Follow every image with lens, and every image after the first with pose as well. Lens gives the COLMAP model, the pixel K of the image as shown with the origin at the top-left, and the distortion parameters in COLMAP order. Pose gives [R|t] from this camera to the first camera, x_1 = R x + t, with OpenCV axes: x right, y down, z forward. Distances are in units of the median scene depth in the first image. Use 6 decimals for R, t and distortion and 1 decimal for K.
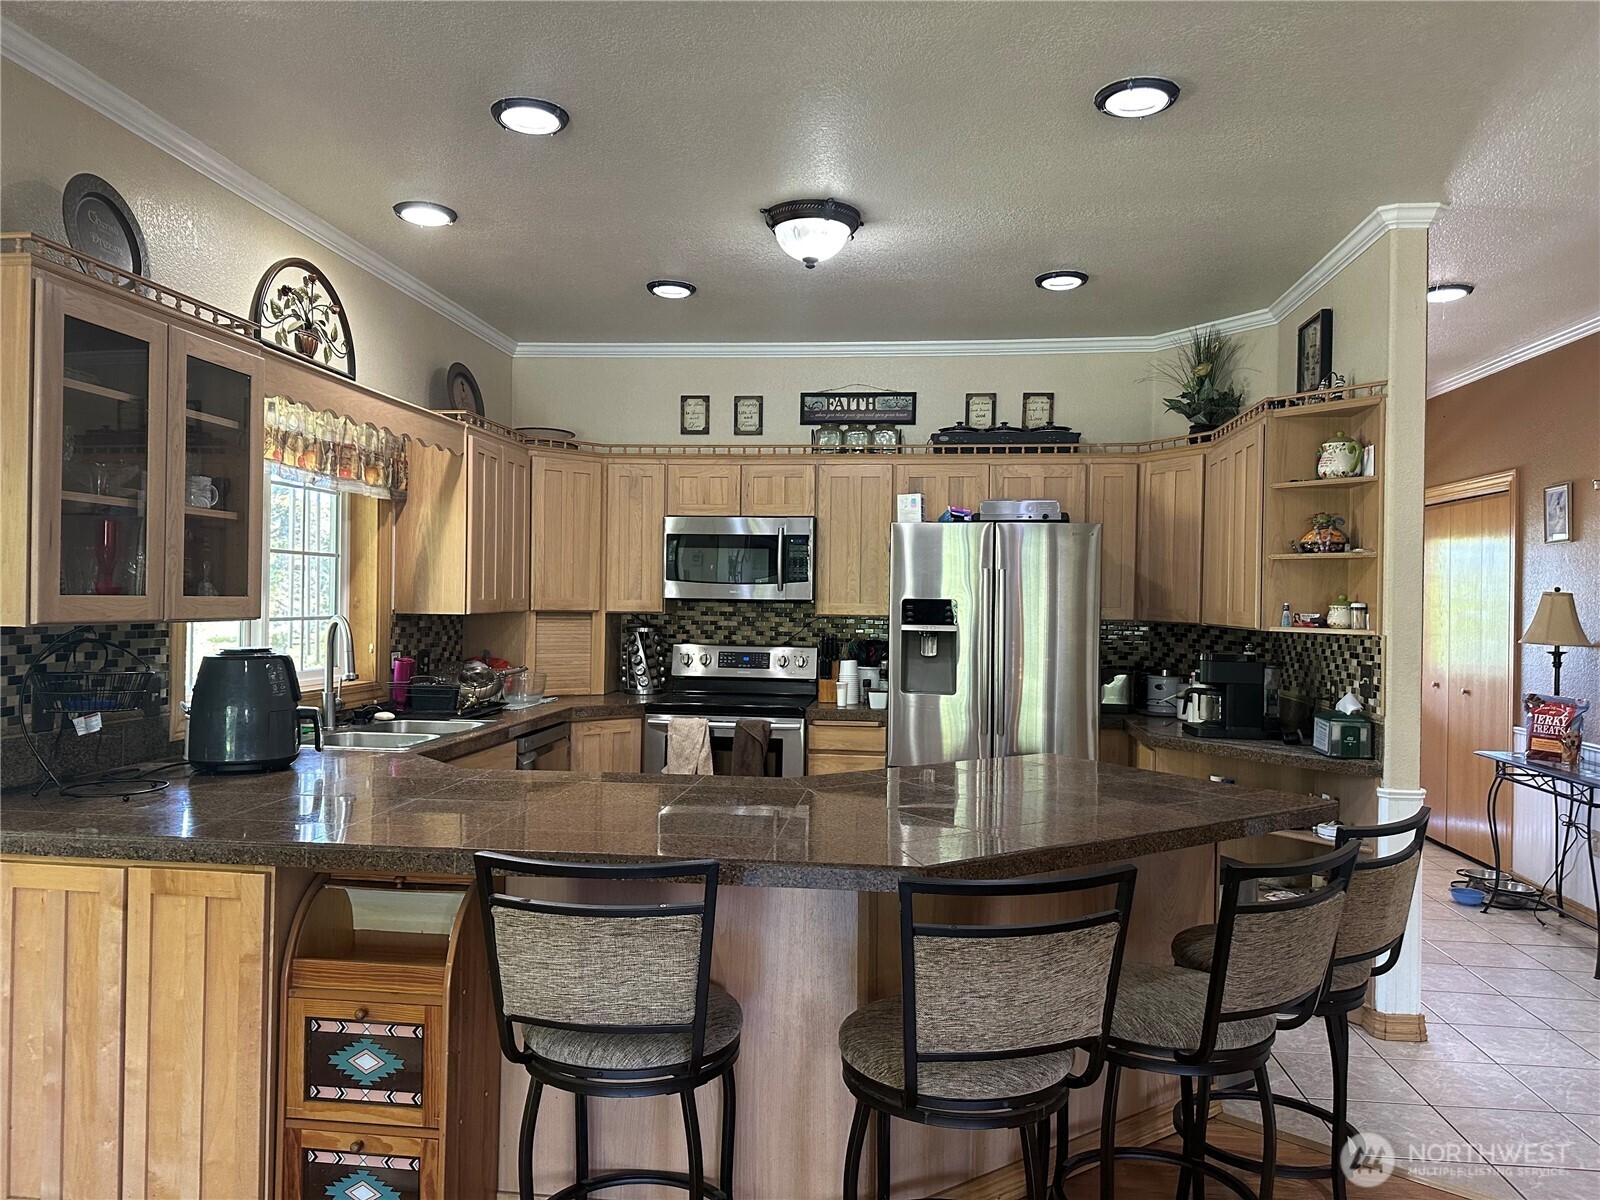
lens RADIAL K [[1117.9, 0, 788.1], [0, 1117.9, 607.8], [0, 0, 1]] dist [0.071204, -0.101928]
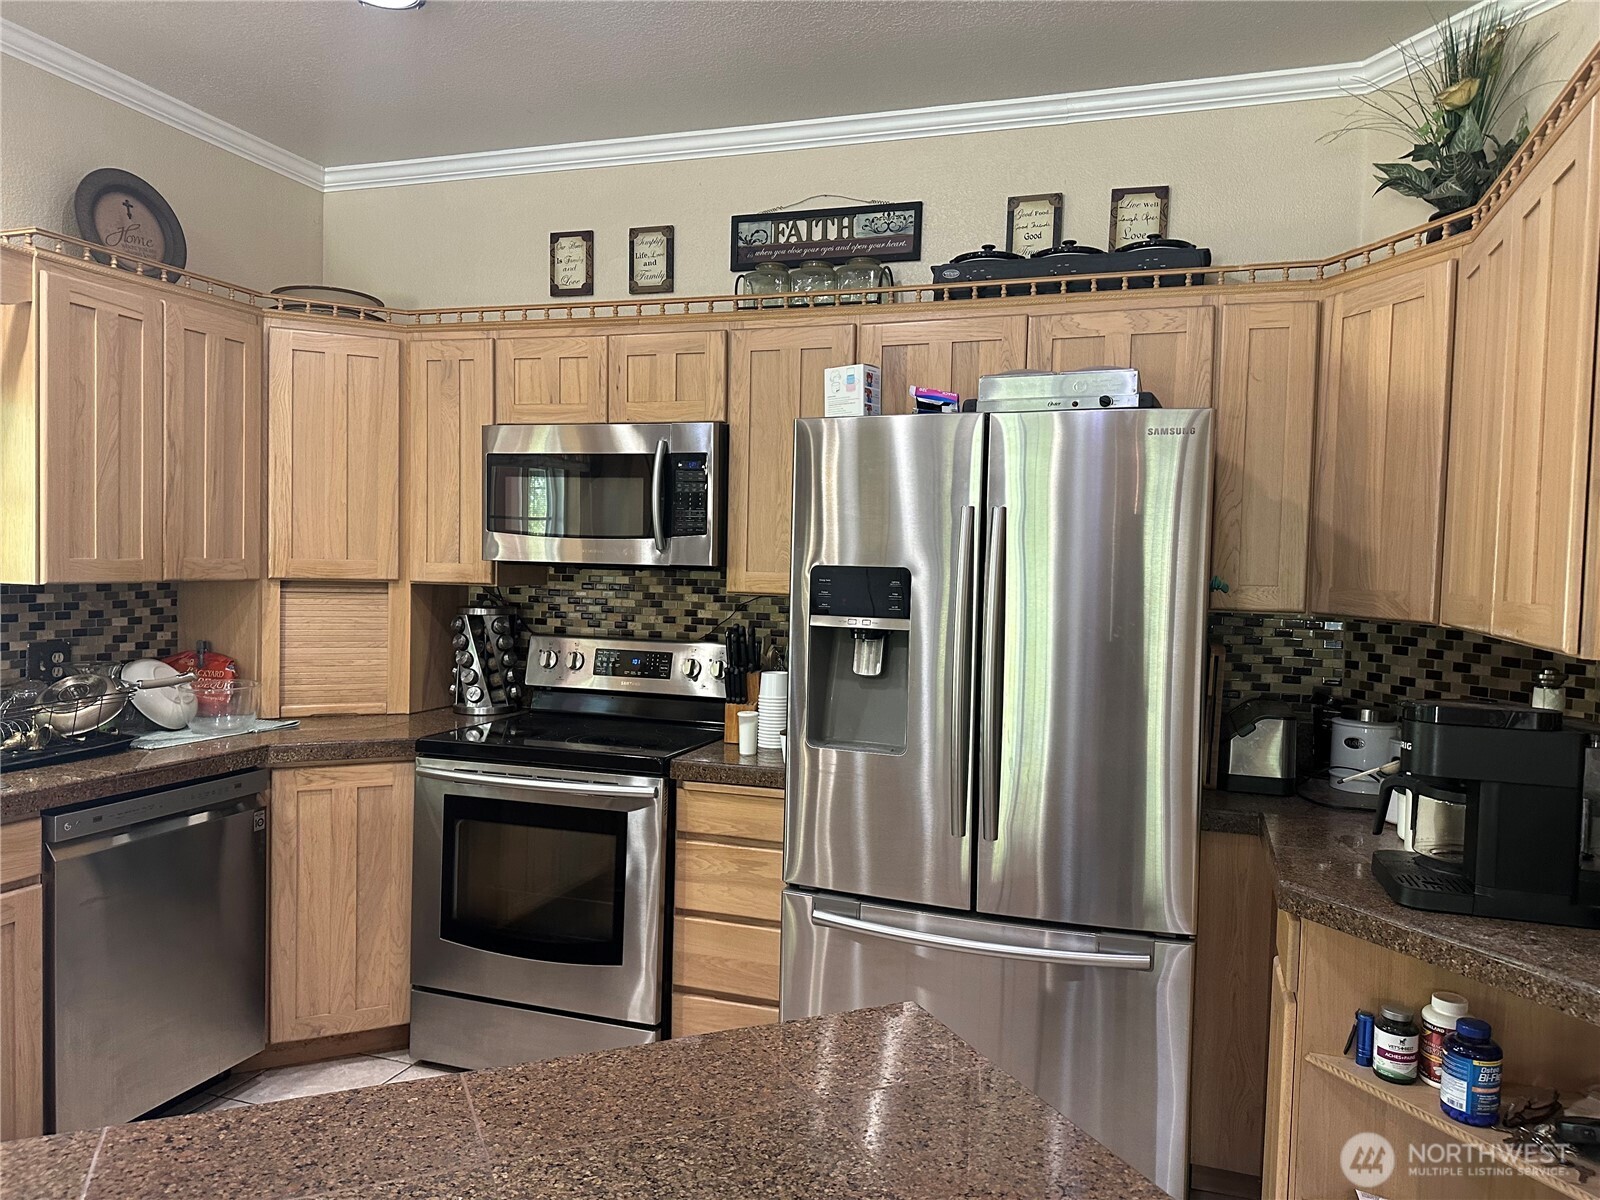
lens RADIAL K [[1117.9, 0, 814.6], [0, 1117.9, 612.7], [0, 0, 1]] dist [0.071204, -0.101928]
pose [[0.980378, 0.017060, -0.196388, 0.197734], [-0.010562, 0.999363, 0.034090, -0.003308], [0.196844, -0.031347, 0.979934, 0.471757]]
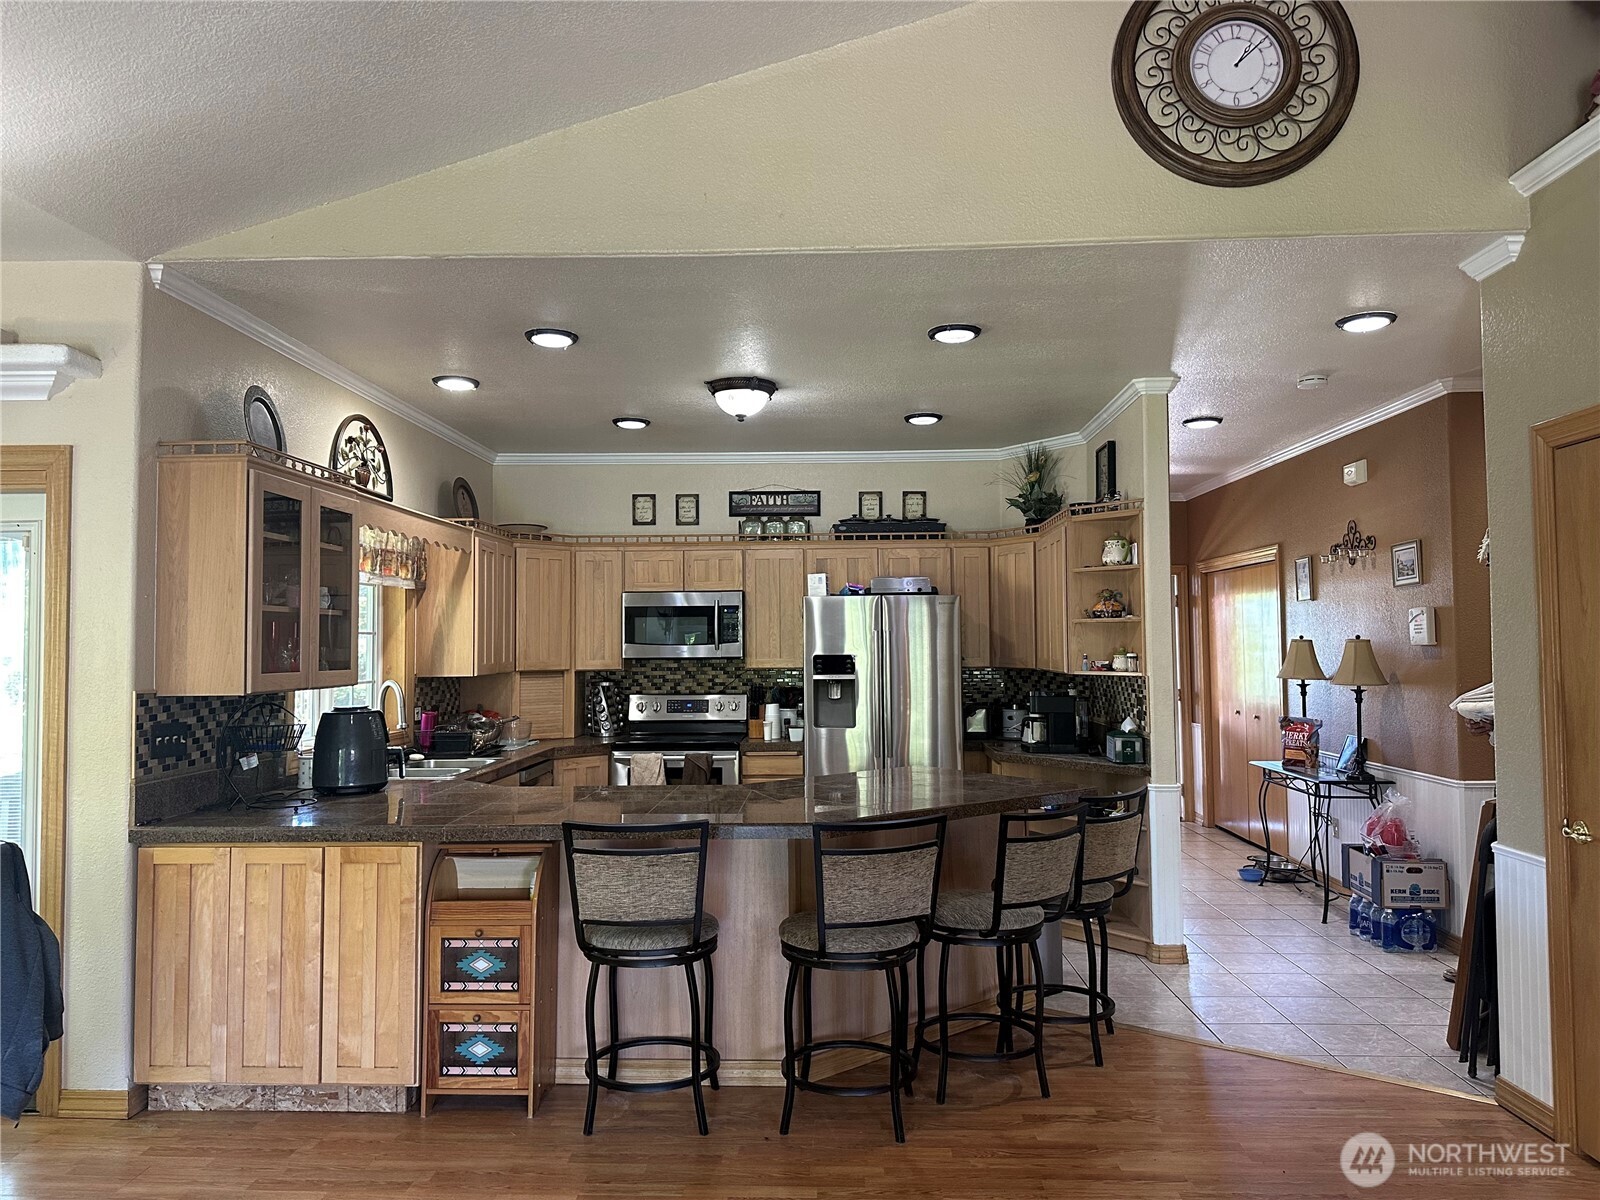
lens RADIAL K [[1117.9, 0, 803.4], [0, 1117.9, 598.9], [0, 0, 1]] dist [0.071204, -0.101928]
pose [[0.995614, -0.018537, 0.091700, -0.026047], [0.023024, 0.998576, -0.048124, -0.010675], [-0.090677, 0.050024, 0.994623, -0.283774]]
